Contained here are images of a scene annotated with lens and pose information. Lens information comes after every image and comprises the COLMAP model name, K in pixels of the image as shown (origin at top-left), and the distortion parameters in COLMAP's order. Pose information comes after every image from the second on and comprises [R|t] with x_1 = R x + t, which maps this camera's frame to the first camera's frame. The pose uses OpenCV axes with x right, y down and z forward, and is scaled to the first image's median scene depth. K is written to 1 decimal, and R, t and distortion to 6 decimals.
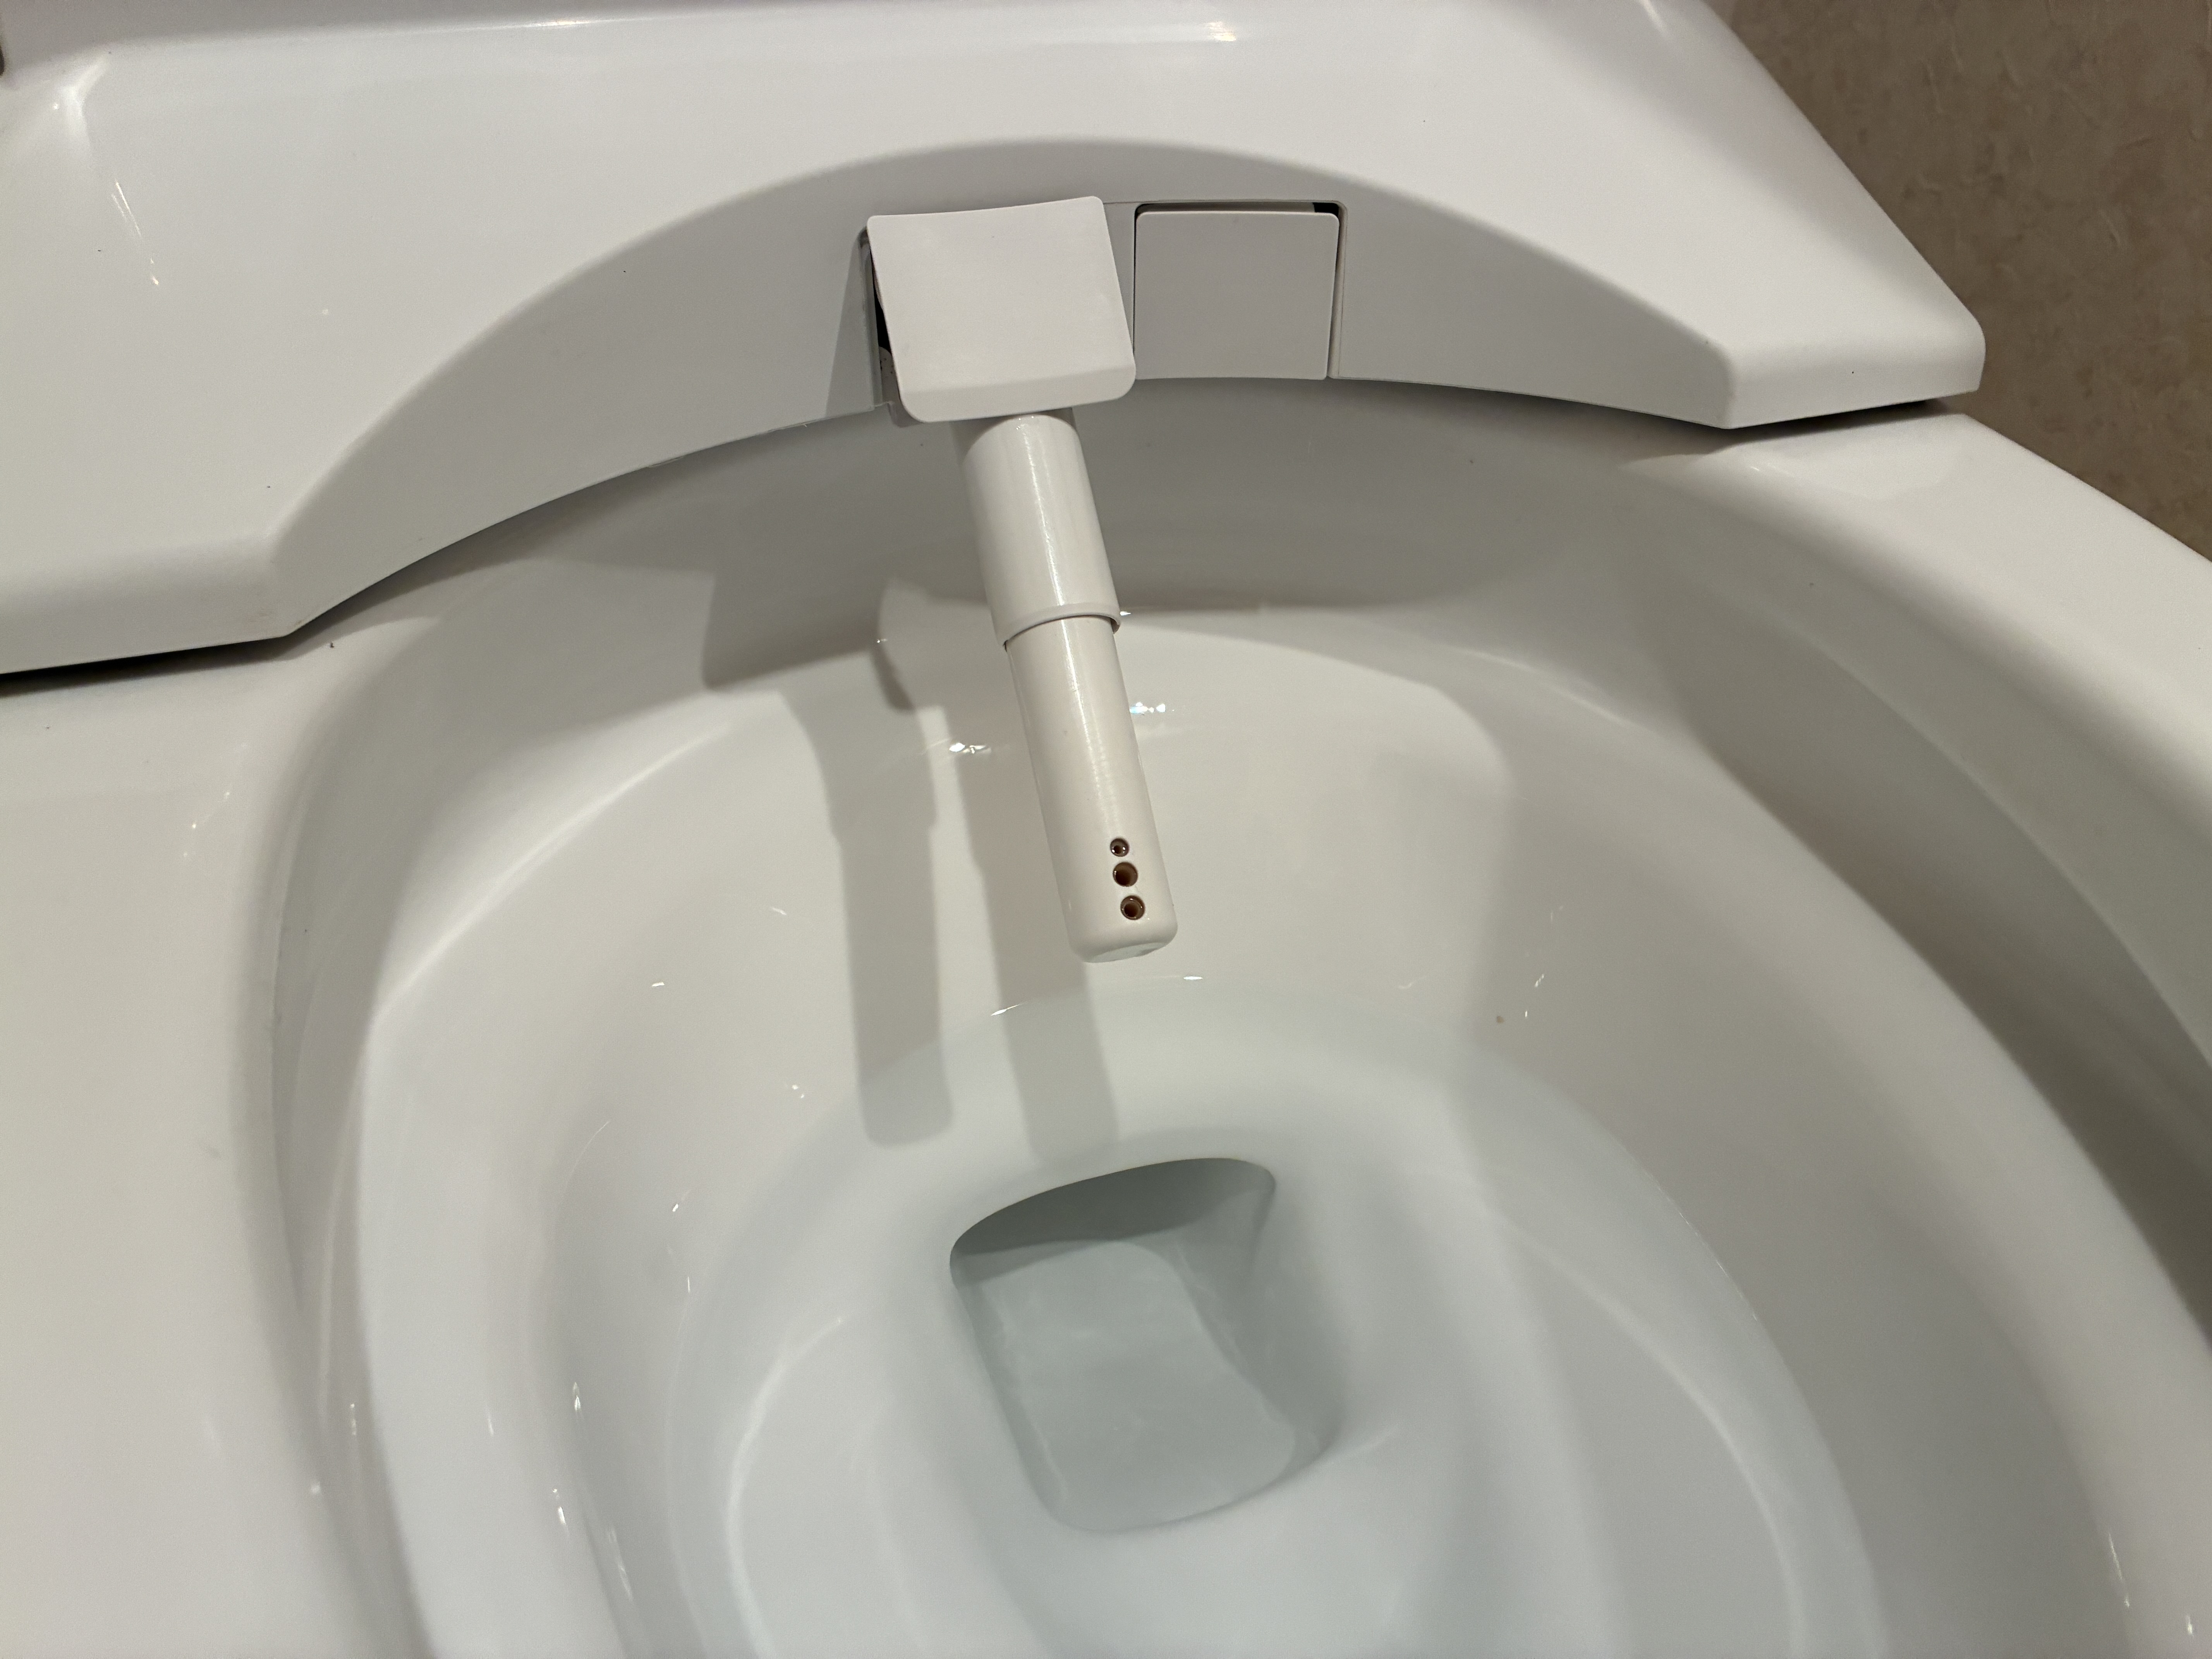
lens RADIAL K [[1671.2, 0, 1106.9], [0, 1671.2, 829.4], [0, 0, 1]] dist [-0.004893, -0.003279]
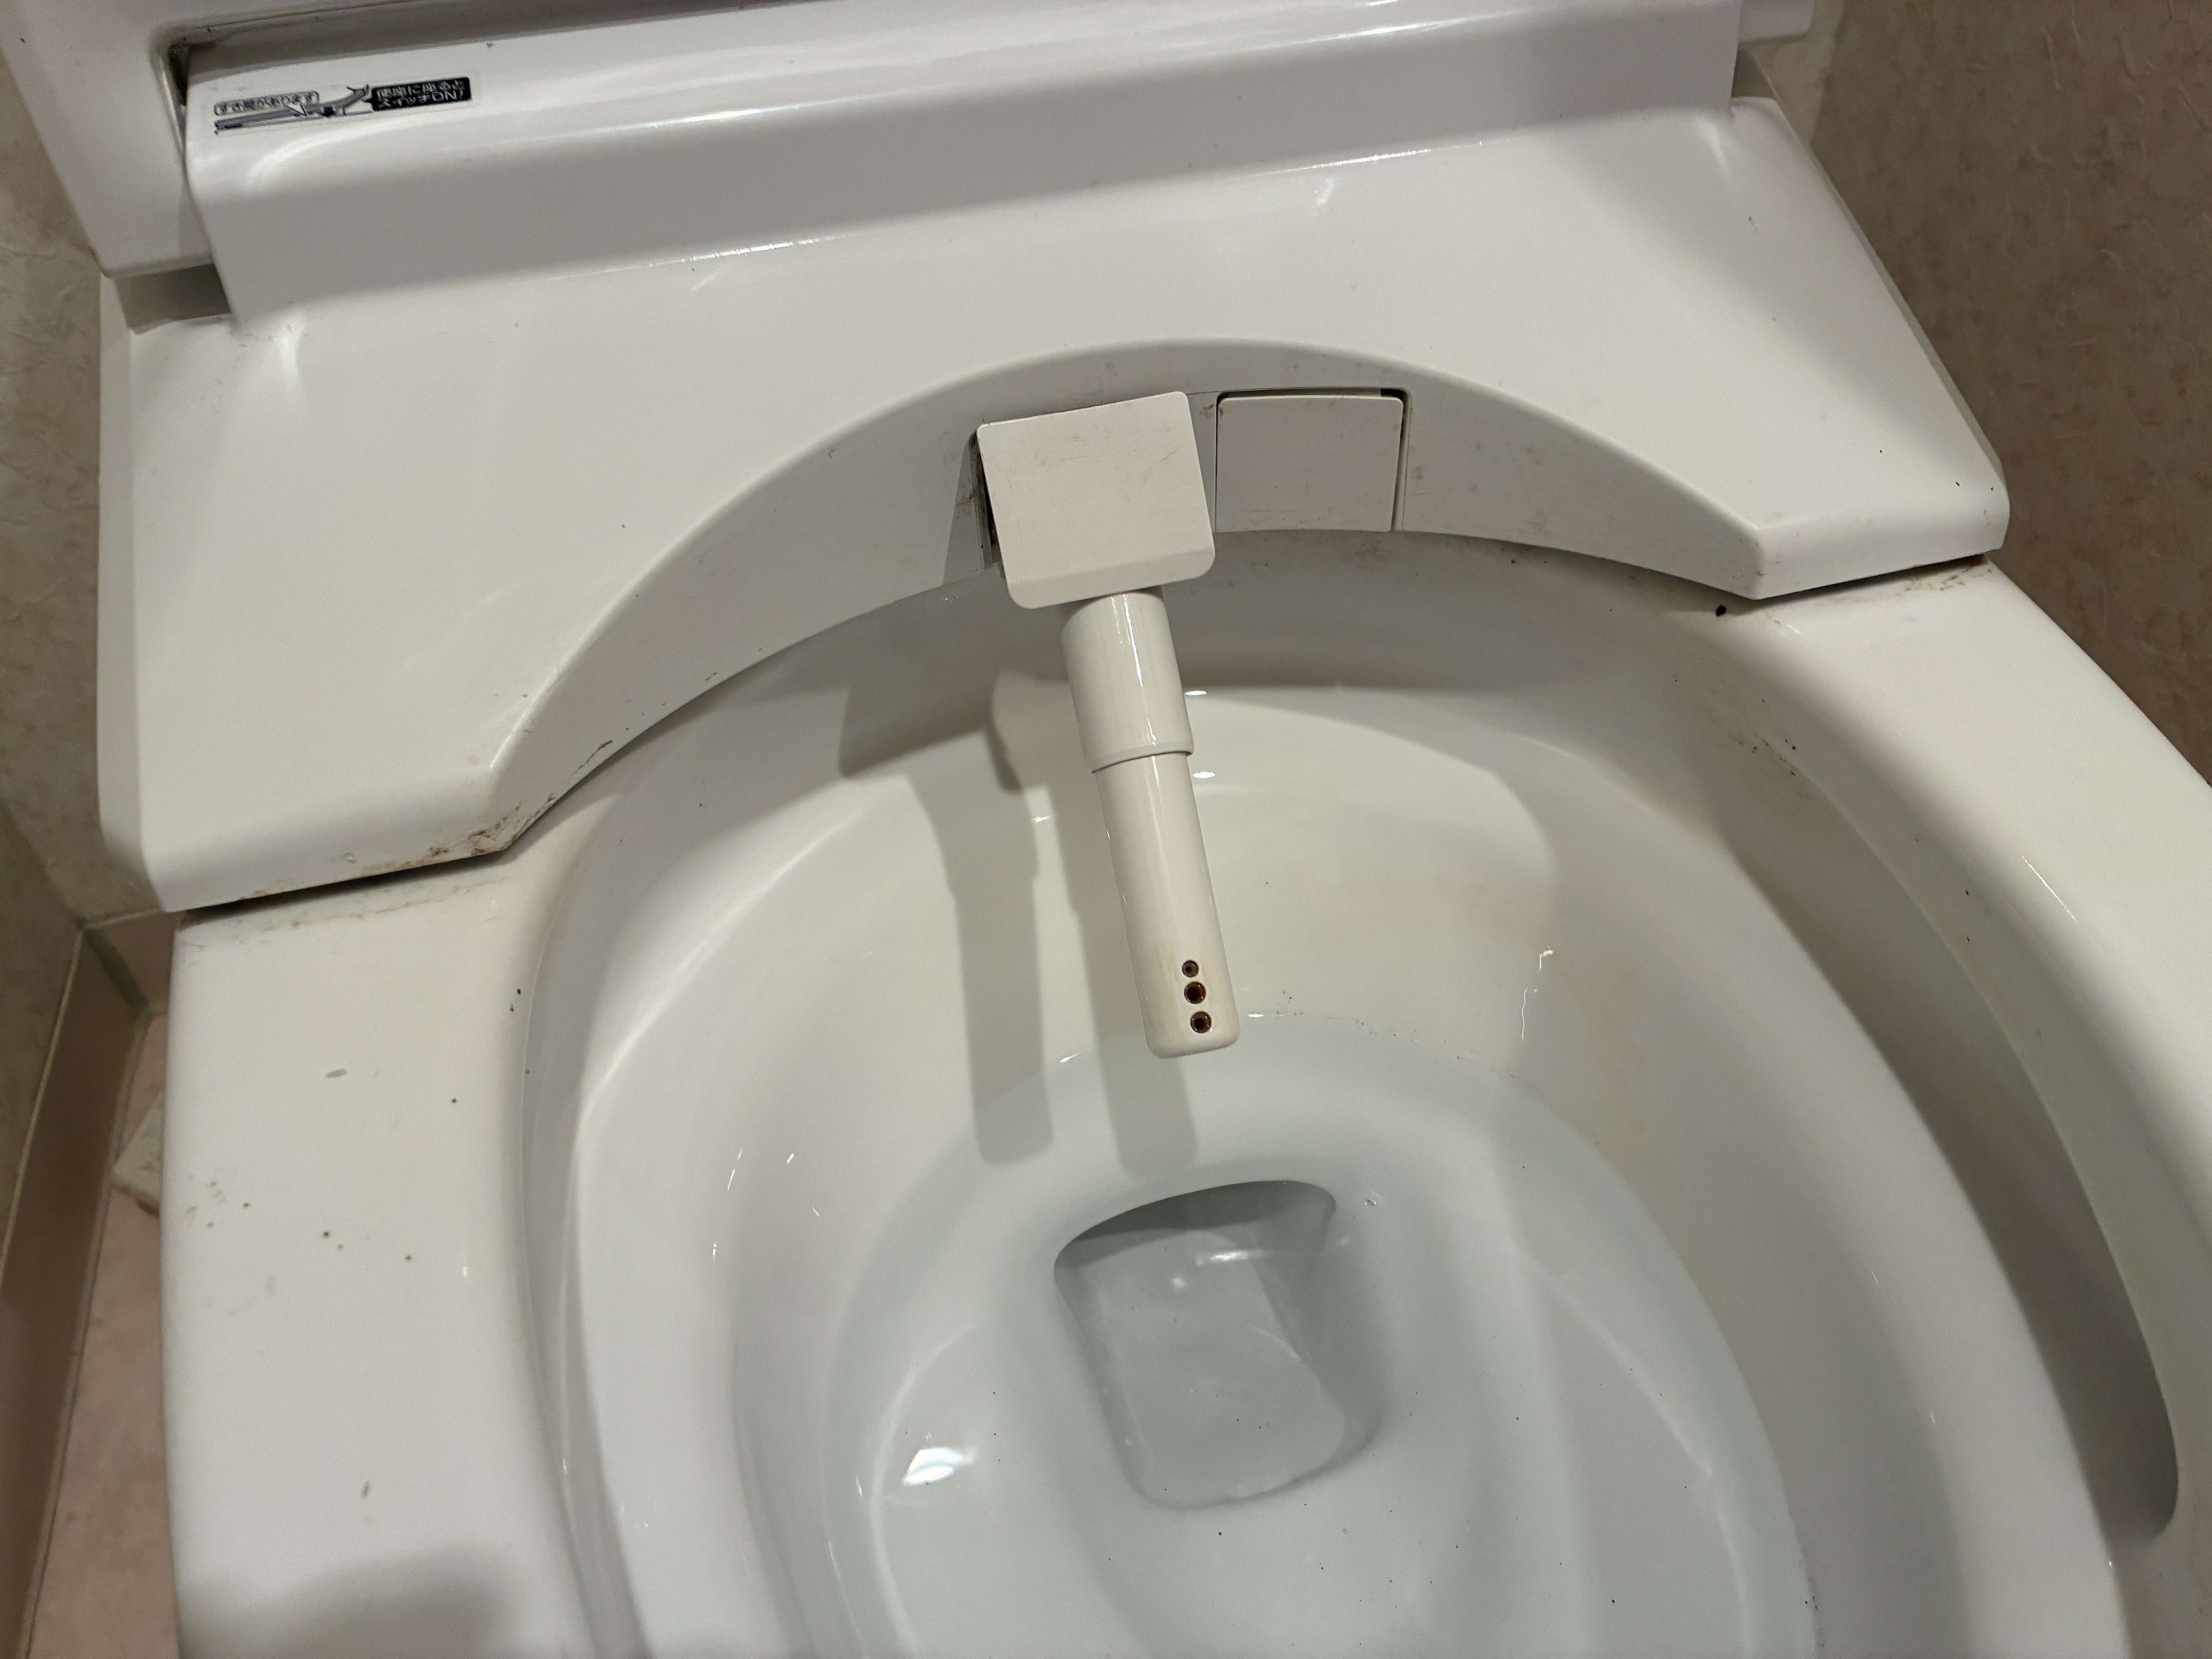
lens RADIAL K [[1686.7, 0, 1120.5], [0, 1686.7, 816.7], [0, 0, 1]] dist [0.041028, -0.055507]
pose [[0.998128, 0.010699, -0.060213, 0.020878], [-0.002212, 0.990252, 0.139273, -0.228540], [0.061116, -0.138879, 0.988422, -0.135956]]
